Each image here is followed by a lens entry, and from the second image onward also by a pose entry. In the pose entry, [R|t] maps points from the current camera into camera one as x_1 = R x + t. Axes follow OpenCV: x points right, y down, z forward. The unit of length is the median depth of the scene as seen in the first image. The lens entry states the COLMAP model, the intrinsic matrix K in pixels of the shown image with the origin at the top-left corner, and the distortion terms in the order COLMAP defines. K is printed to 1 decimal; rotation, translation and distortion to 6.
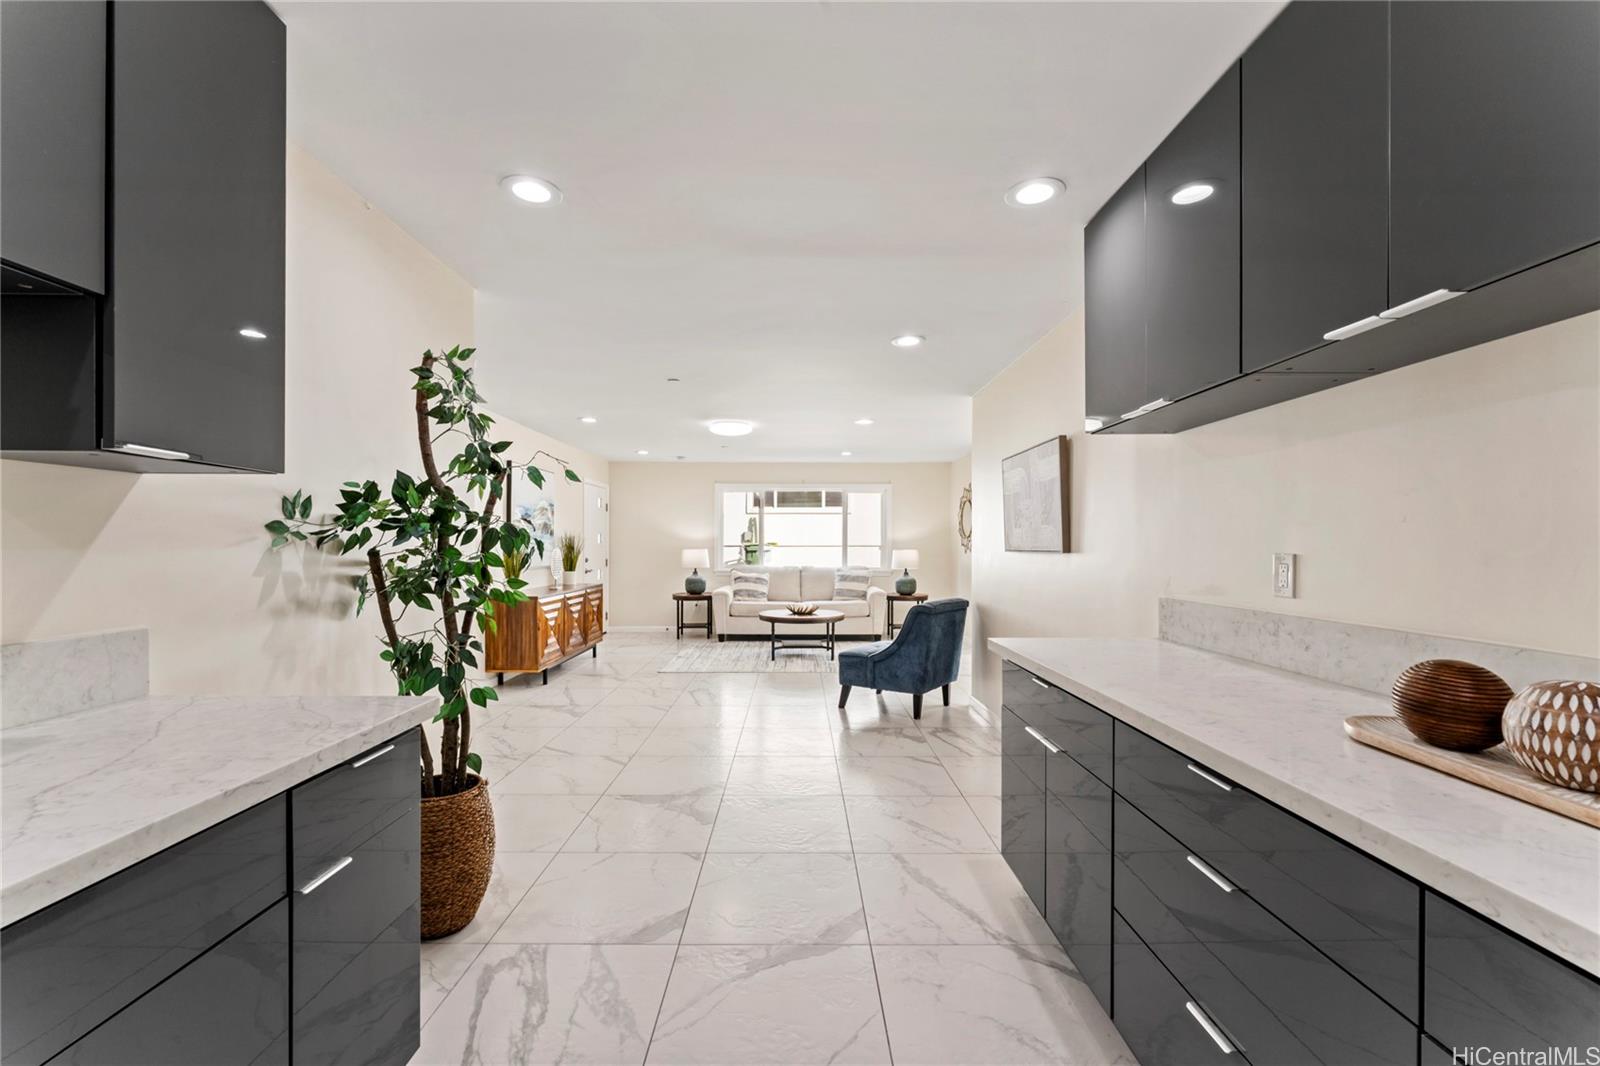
lens RADIAL K [[641.2, 0, 800.0], [0, 641.2, 533.0], [0, 0, 1]] dist [-0.000165, -0.000031]
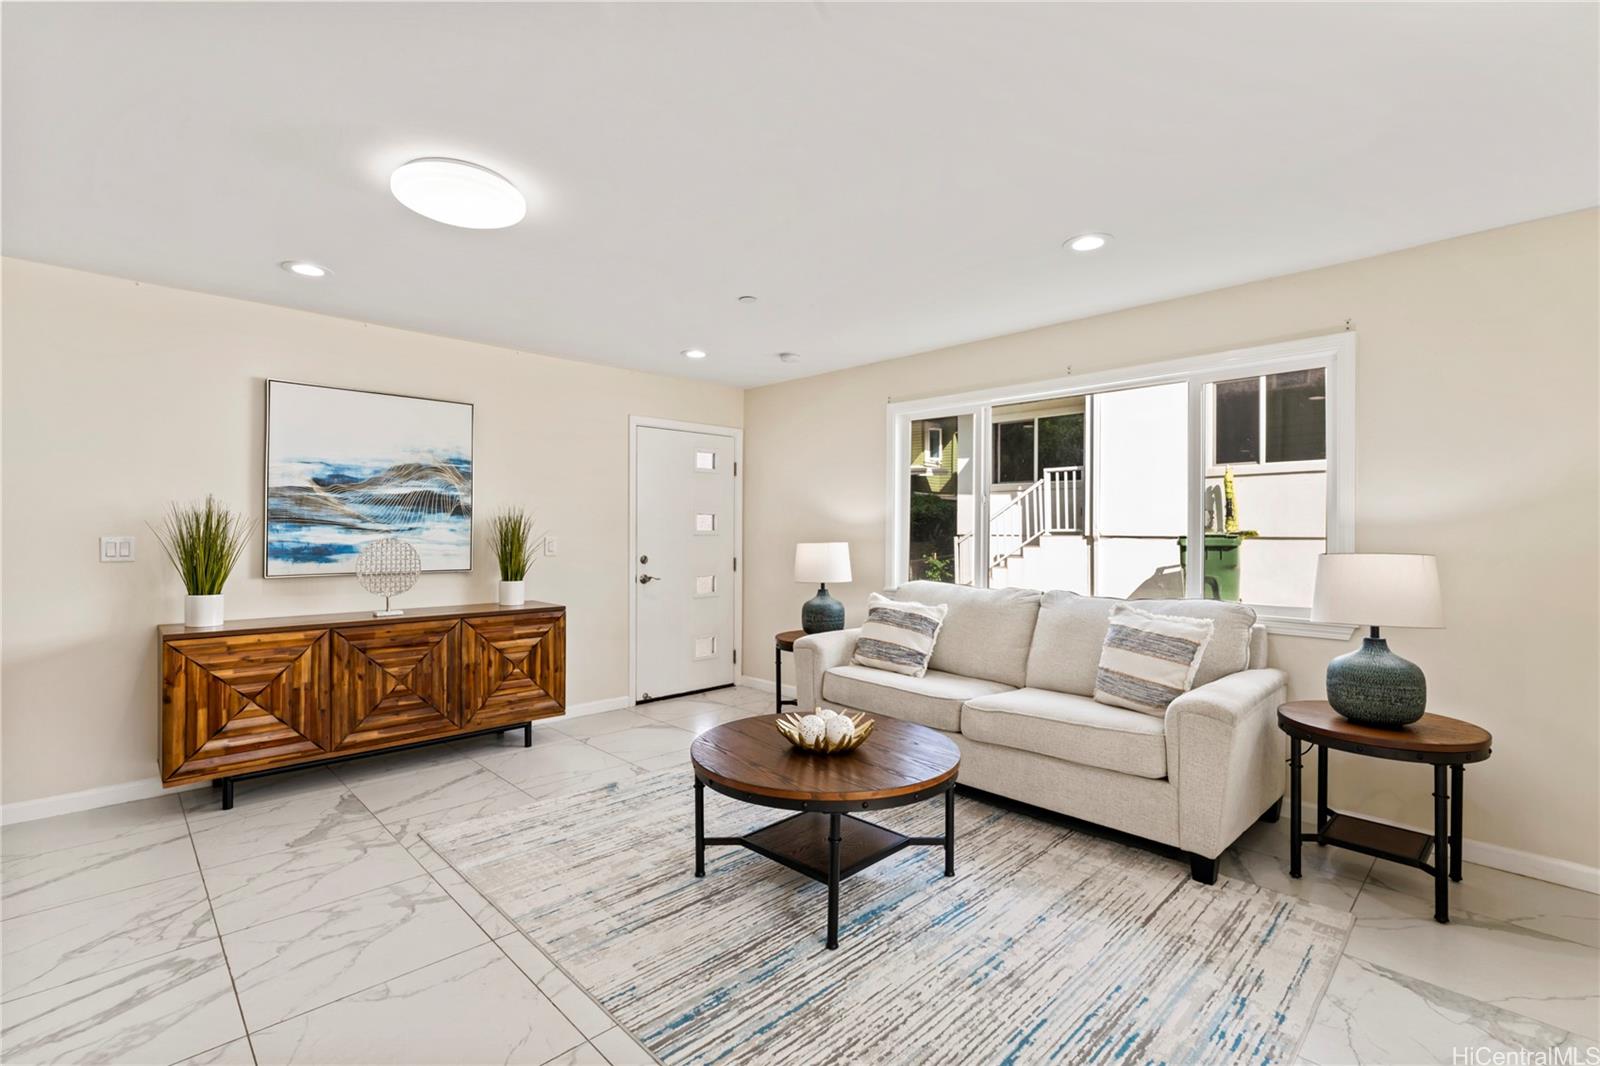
lens RADIAL K [[717.2, 0, 800.0], [0, 717.2, 533.0], [0, 0, 1]] dist [-0.000720, 0.000094]
pose [[0.693832, 0.001167, -0.720136, 0.214380], [0.009454, 0.999898, 0.010728, 0.011630], [0.720075, -0.014252, 0.693750, 0.619923]]
